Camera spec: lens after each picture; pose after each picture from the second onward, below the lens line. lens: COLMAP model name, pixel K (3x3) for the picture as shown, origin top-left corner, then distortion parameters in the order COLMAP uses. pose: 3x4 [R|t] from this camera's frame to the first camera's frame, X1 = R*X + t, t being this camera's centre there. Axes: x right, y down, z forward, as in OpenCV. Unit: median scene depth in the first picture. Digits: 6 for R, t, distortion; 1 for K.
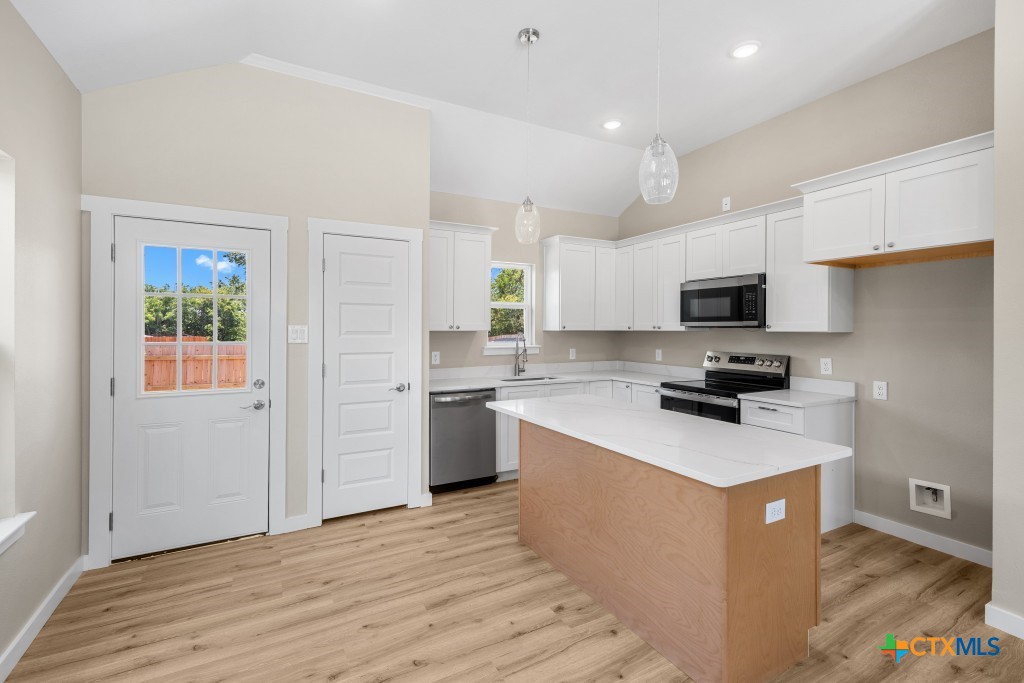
lens RADIAL K [[459.8, 0, 507.7], [0, 459.8, 330.3], [0, 0, 1]] dist [0.003900, -0.000172]
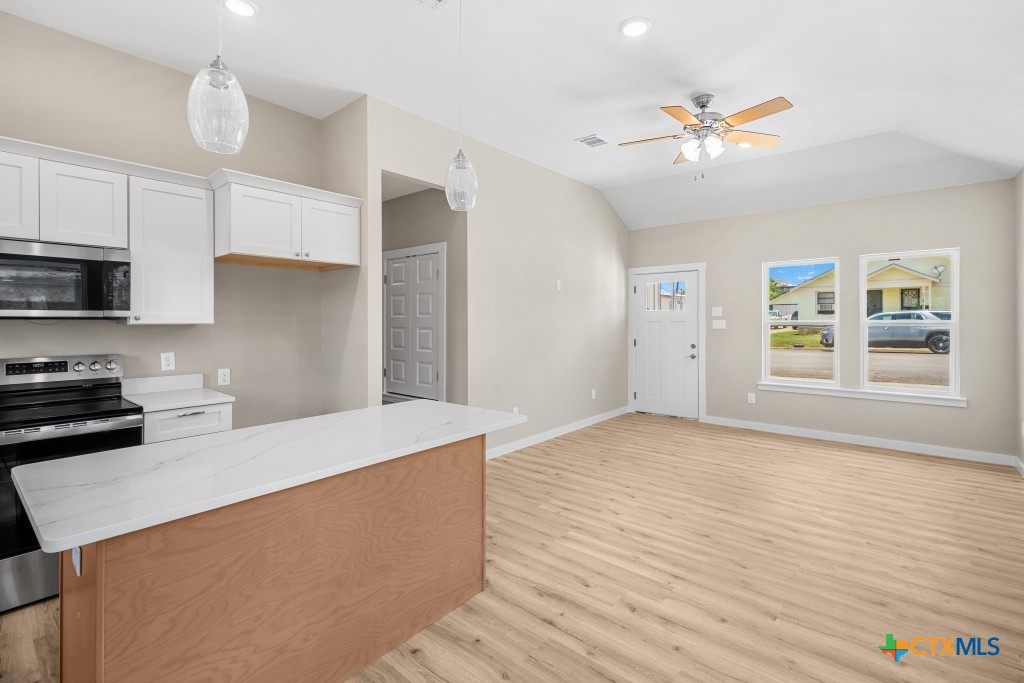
lens RADIAL K [[464.2, 0, 515.3], [0, 464.2, 319.5], [0, 0, 1]] dist [0.010448, -0.000728]
pose [[-0.373791, -0.000185, 0.927513, -0.413929], [0.002837, 0.999995, 0.001343, -0.004522], [-0.927508, 0.003134, -0.373789, 0.677686]]
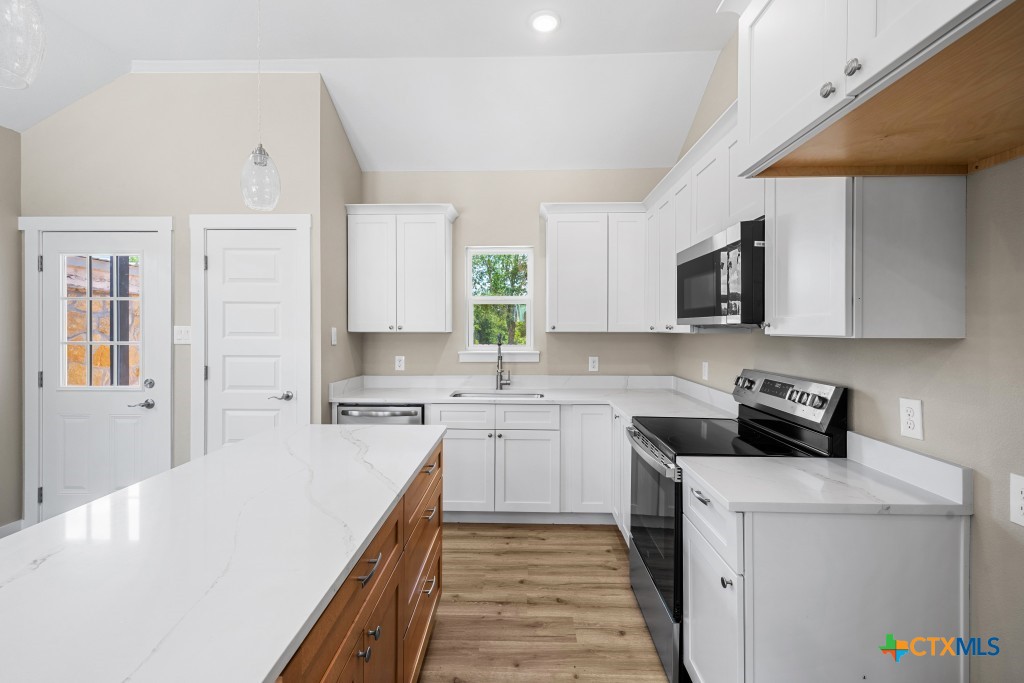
lens RADIAL K [[459.8, 0, 507.7], [0, 459.8, 330.3], [0, 0, 1]] dist [0.003900, -0.000172]
pose [[0.867975, 0.000909, -0.496607, 0.557138], [-0.002164, 0.999996, -0.001951, -0.000868], [0.496603, 0.002768, 0.867973, 0.429593]]
